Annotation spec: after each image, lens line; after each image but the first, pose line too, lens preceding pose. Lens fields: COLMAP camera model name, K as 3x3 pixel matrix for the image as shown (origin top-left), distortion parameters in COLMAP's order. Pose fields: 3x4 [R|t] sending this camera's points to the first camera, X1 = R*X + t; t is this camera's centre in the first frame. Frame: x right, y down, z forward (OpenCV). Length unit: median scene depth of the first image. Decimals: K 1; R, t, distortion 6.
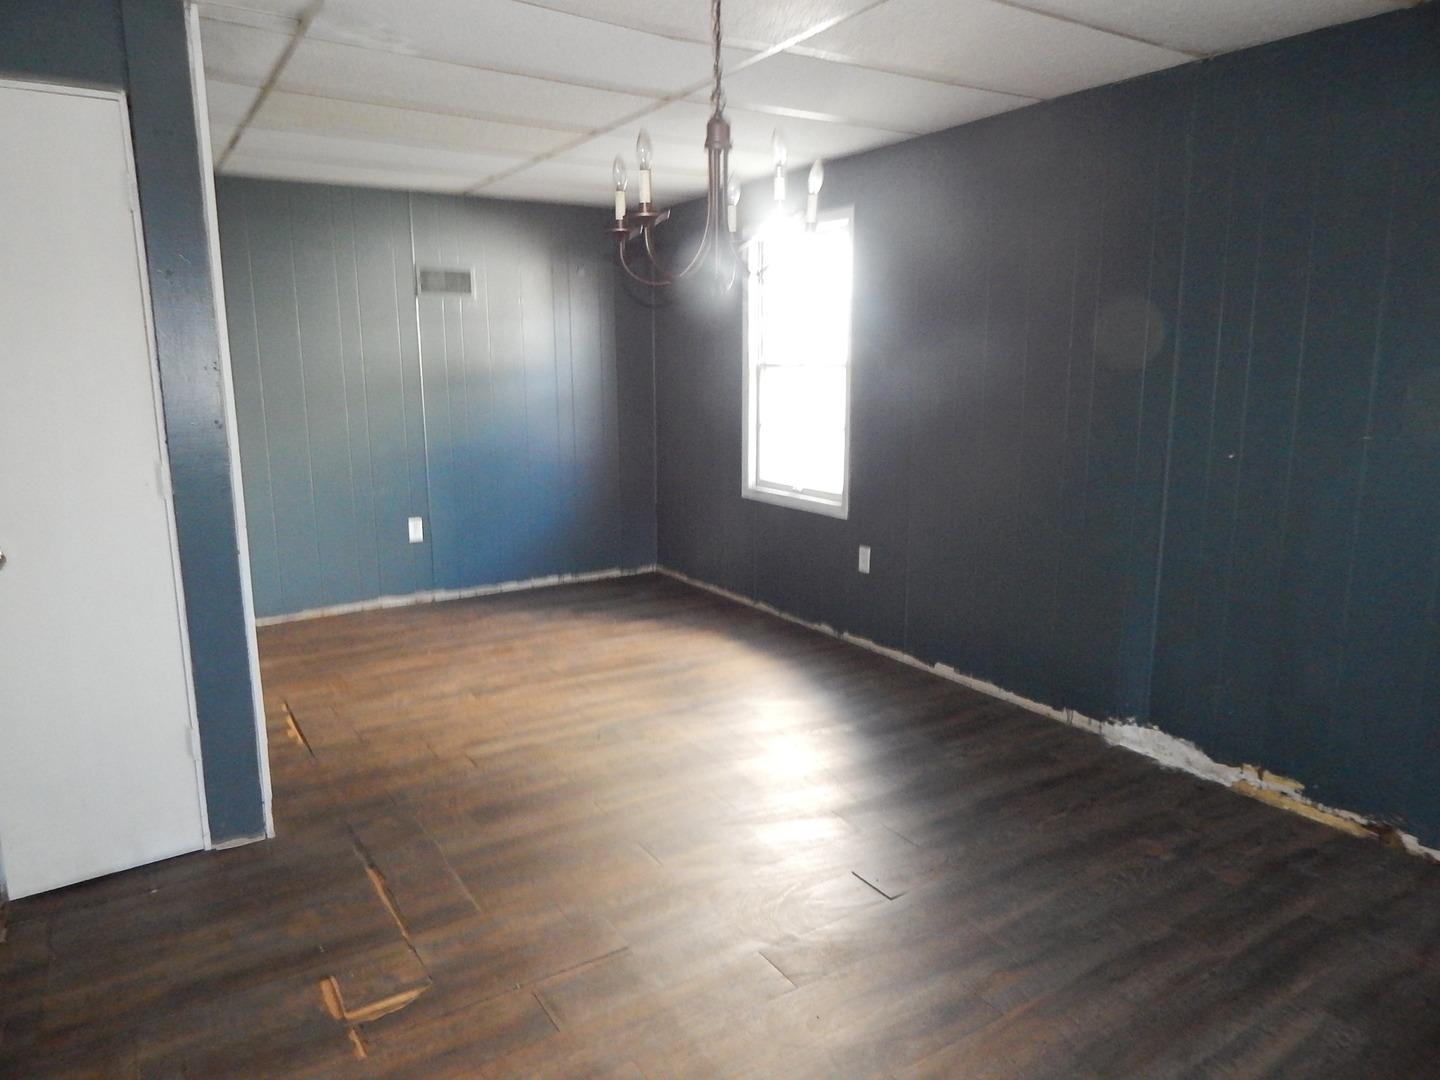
lens RADIAL K [[944.7, 0, 715.1], [0, 944.7, 543.4], [0, 0, 1]] dist [-0.004097, -0.002812]
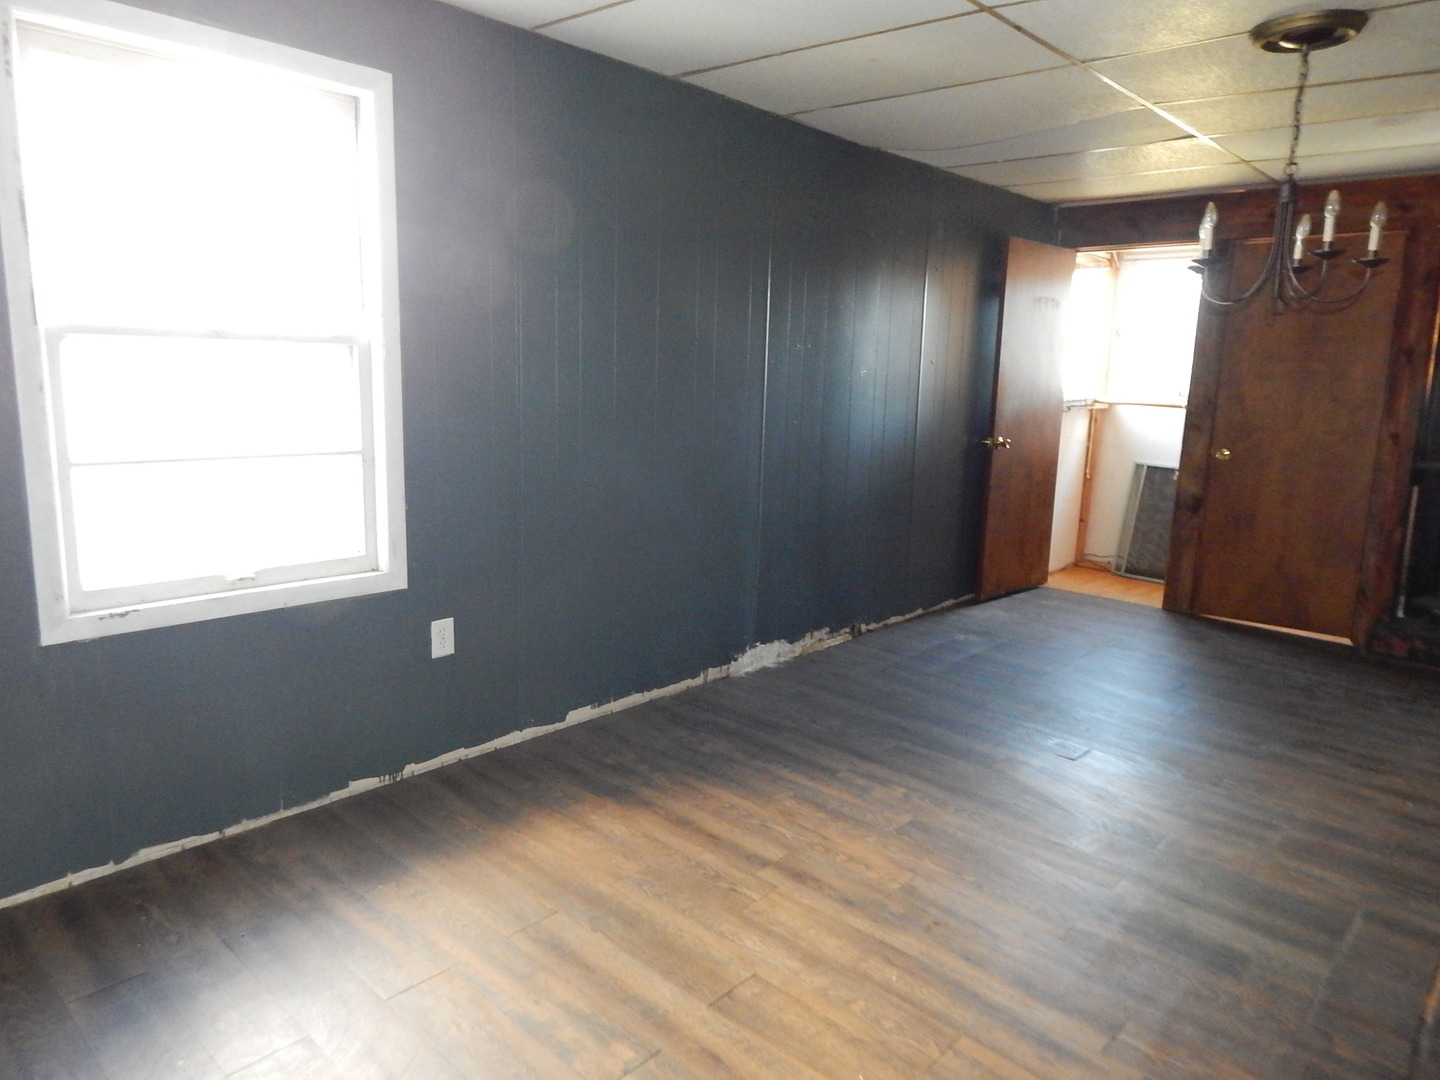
lens RADIAL K [[944.7, 0, 715.1], [0, 944.7, 543.4], [0, 0, 1]] dist [-0.004097, -0.002812]
pose [[-0.252394, -0.191519, 0.948482, -0.679250], [0.144860, 0.961691, 0.232734, -0.232808], [-0.956720, 0.196138, -0.214981, 1.276715]]
